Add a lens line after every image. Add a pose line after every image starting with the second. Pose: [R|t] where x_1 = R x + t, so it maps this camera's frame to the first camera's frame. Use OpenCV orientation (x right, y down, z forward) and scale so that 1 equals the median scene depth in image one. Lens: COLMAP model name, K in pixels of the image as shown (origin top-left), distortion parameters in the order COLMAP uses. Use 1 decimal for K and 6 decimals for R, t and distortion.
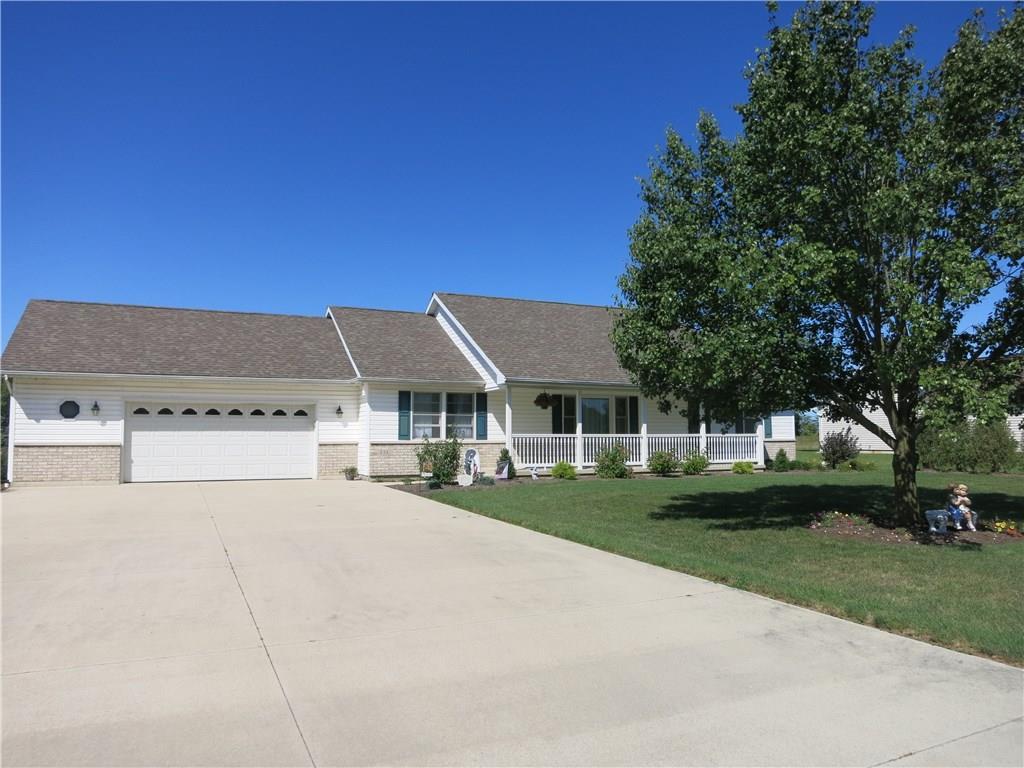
lens RADIAL K [[741.8, 0, 512.0], [0, 741.8, 384.0], [0, 0, 1]] dist [-0.042399, 0.002490]
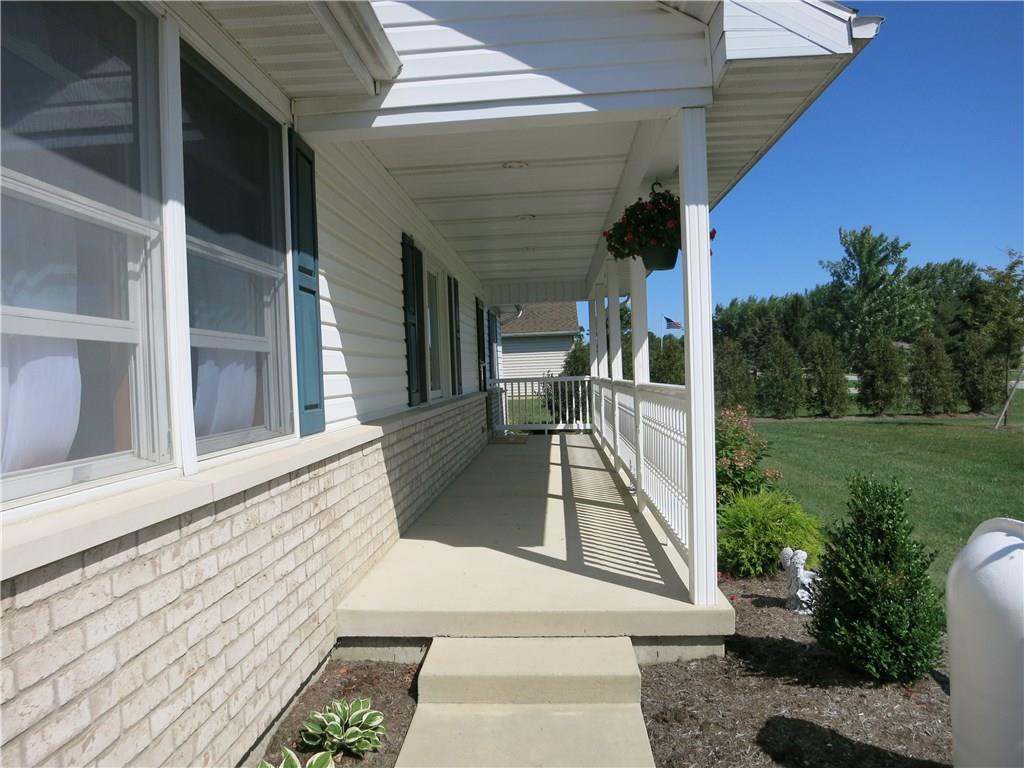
lens RADIAL K [[726.5, 0, 494.5], [0, 726.5, 378.3], [0, 0, 1]] dist [-0.002123, -0.005324]
pose [[0.509530, -0.031114, 0.859890, -0.162900], [-0.012569, 0.998970, 0.043594, 0.058213], [-0.860361, -0.033020, 0.508614, 0.924973]]
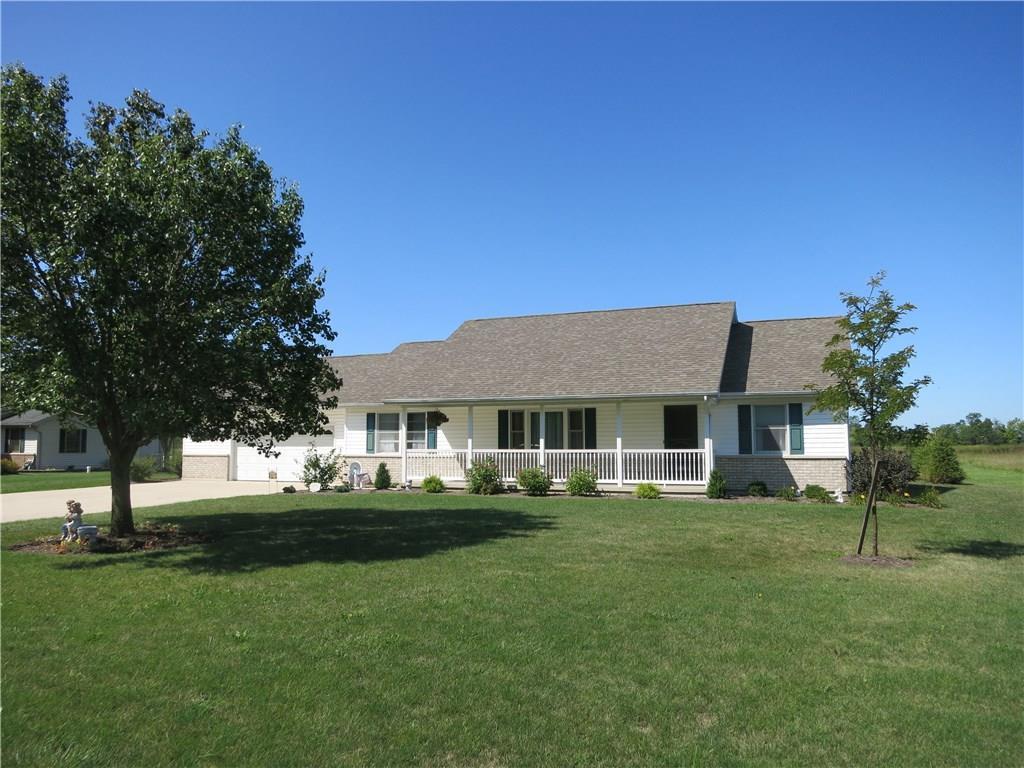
lens RADIAL K [[730.5, 0, 512.0], [0, 730.5, 384.0], [0, 0, 1]] dist [-0.017440, -0.009082]
pose [[0.694212, -0.060360, -0.717236, 0.878306], [0.045656, 0.998164, -0.039812, 0.019869], [0.718321, -0.005108, 0.695693, 0.333277]]
